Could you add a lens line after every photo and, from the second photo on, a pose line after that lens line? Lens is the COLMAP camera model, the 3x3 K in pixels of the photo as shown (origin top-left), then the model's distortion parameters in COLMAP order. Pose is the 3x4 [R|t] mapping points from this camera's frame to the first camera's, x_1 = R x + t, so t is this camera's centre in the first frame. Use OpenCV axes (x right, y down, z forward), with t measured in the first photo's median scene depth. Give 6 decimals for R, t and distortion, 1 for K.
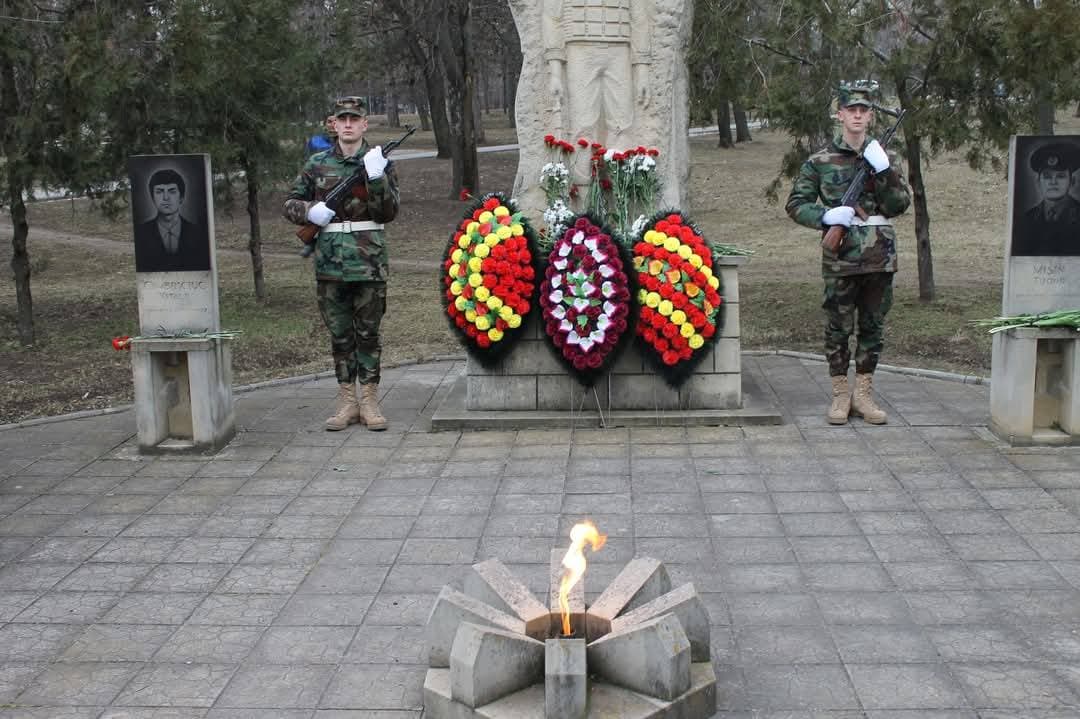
lens RADIAL K [[1218.6, 0, 540.0], [0, 1218.6, 359.5], [0, 0, 1]] dist [-0.108117, 0.052620]
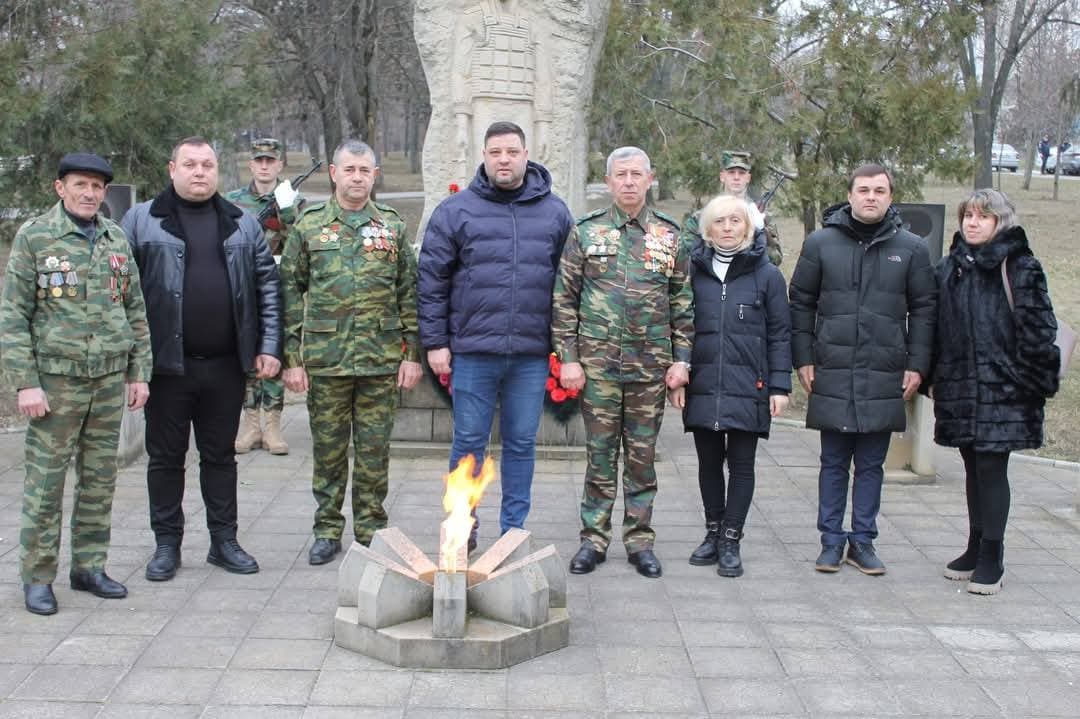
lens RADIAL K [[1456.4, 0, 540.0], [0, 1456.4, 359.5], [0, 0, 1]] dist [-0.158118, 0.618551]
pose [[0.996719, 0.039356, 0.070725, -0.000908], [-0.034813, 0.997320, -0.064353, 0.047938], [-0.073068, 0.061680, 0.995418, -0.263107]]
